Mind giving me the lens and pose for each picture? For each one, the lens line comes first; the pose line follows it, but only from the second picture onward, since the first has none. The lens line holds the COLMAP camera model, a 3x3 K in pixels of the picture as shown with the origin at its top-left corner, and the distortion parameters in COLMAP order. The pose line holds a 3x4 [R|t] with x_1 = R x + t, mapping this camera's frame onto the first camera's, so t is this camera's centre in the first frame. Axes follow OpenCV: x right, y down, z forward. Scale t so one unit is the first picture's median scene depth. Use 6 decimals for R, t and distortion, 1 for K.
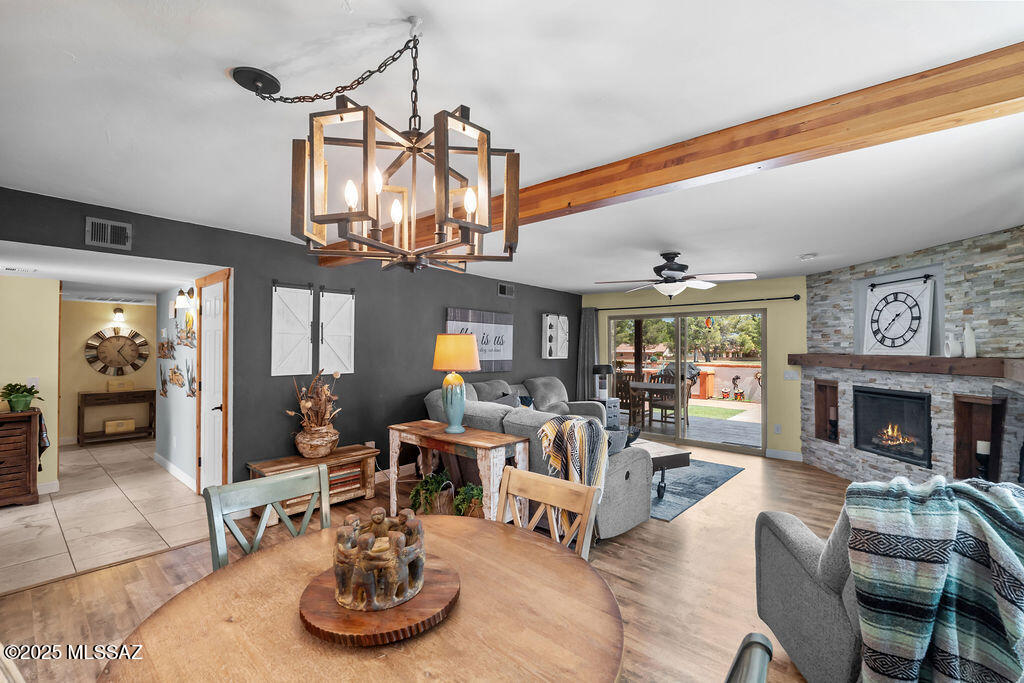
lens RADIAL K [[447.5, 0, 512.0], [0, 447.5, 341.5], [0, 0, 1]] dist [0.000165, 0.000020]
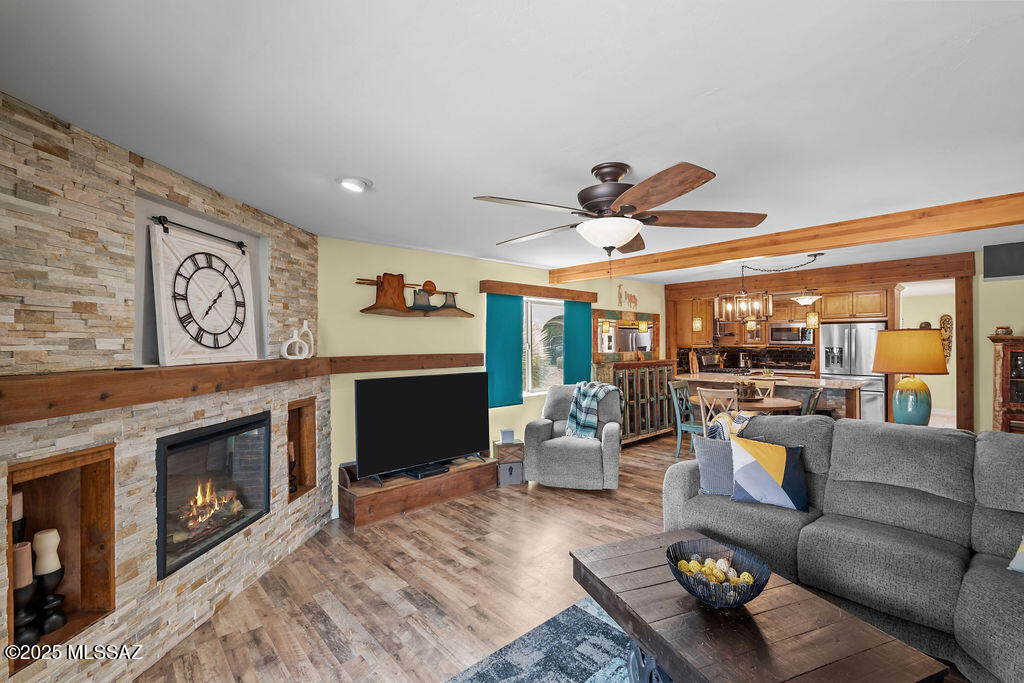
lens RADIAL K [[445.6, 0, 509.9], [0, 445.6, 341.8], [0, 0, 1]] dist [-0.005100, -0.000162]
pose [[-0.993399, 0.001957, 0.114697, 0.410687], [0.000810, 0.999949, -0.010048, 0.010037], [-0.114711, -0.009889, -0.993350, 1.525642]]
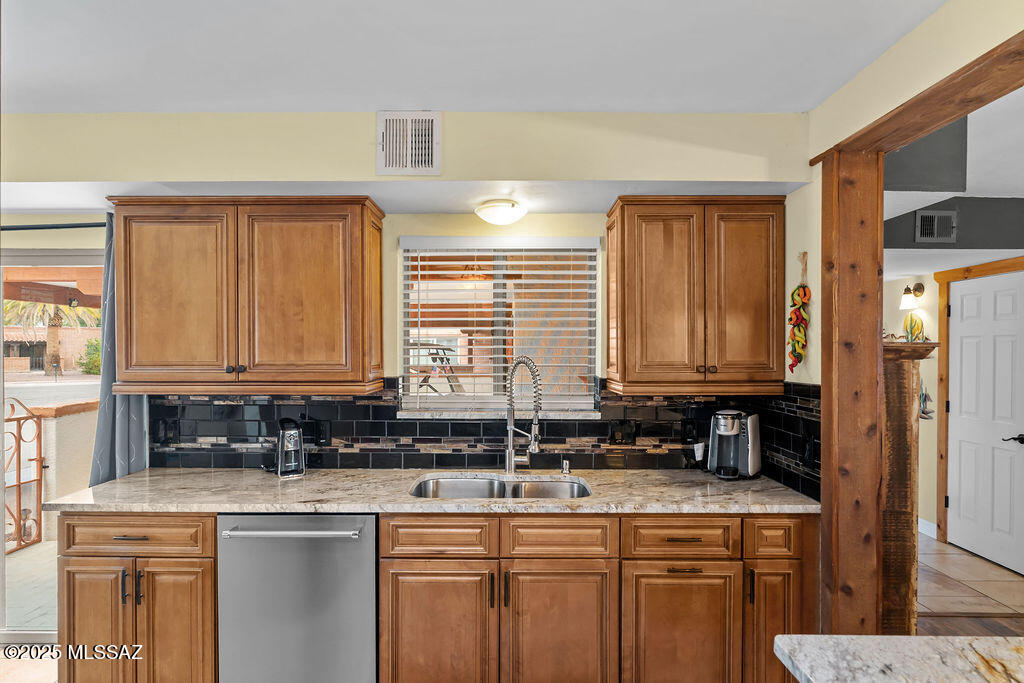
lens RADIAL K [[572.3, 0, 507.6], [0, 572.3, 354.7], [0, 0, 1]] dist [0.002060, 0.000529]
pose [[0.655049, 0.008929, -0.755533, -0.432973], [0.004053, 0.999874, 0.015330, -0.010575], [0.755575, -0.013104, 0.654931, -0.248173]]
